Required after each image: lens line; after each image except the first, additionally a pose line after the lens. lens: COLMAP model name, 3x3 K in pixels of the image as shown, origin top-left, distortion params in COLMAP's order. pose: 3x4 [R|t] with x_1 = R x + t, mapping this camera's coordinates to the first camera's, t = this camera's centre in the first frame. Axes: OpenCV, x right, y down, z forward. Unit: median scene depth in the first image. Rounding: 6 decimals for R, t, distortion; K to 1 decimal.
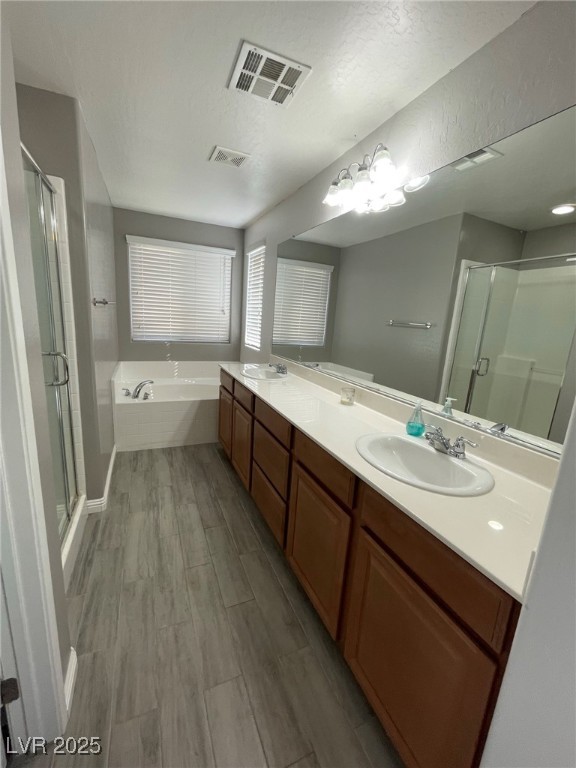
lens RADIAL K [[311.8, 0, 288.0], [0, 311.8, 384.0], [0, 0, 1]] dist [-0.004411, 0.000213]
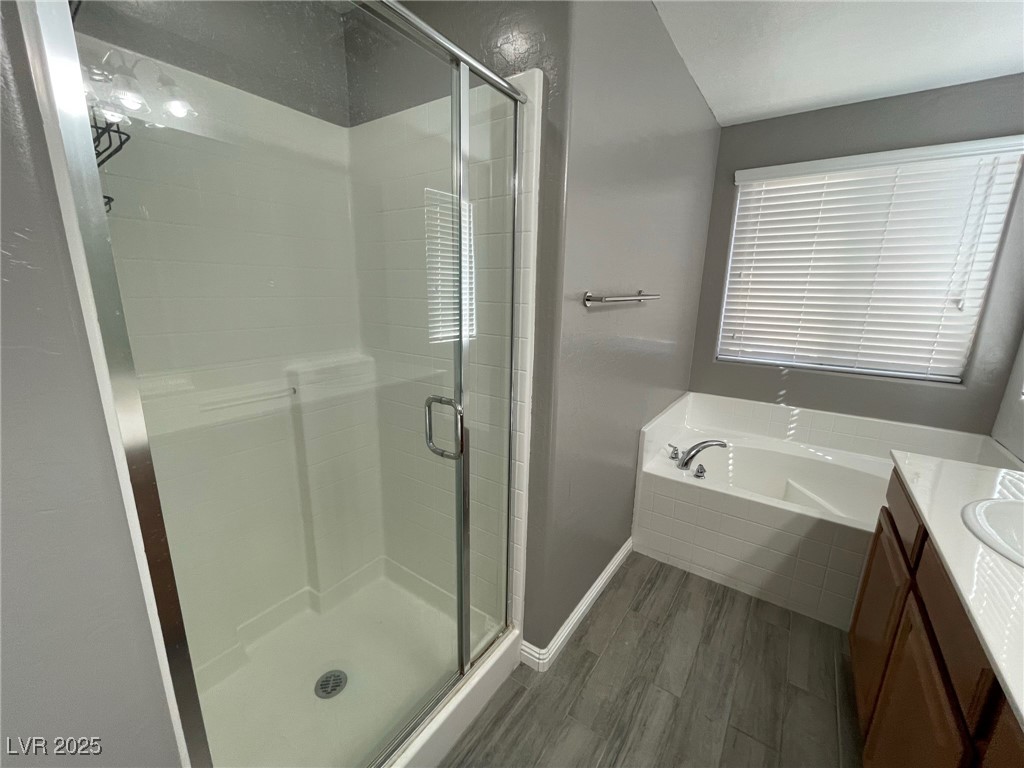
lens RADIAL K [[415.7, 0, 509.4], [0, 415.7, 388.1], [0, 0, 1]] dist [-0.004411, 0.000213]
pose [[0.502978, 0.147319, -0.851651, -0.042984], [-0.167165, 0.983342, 0.071373, -0.094503], [0.847979, 0.106467, 0.519226, 0.349487]]
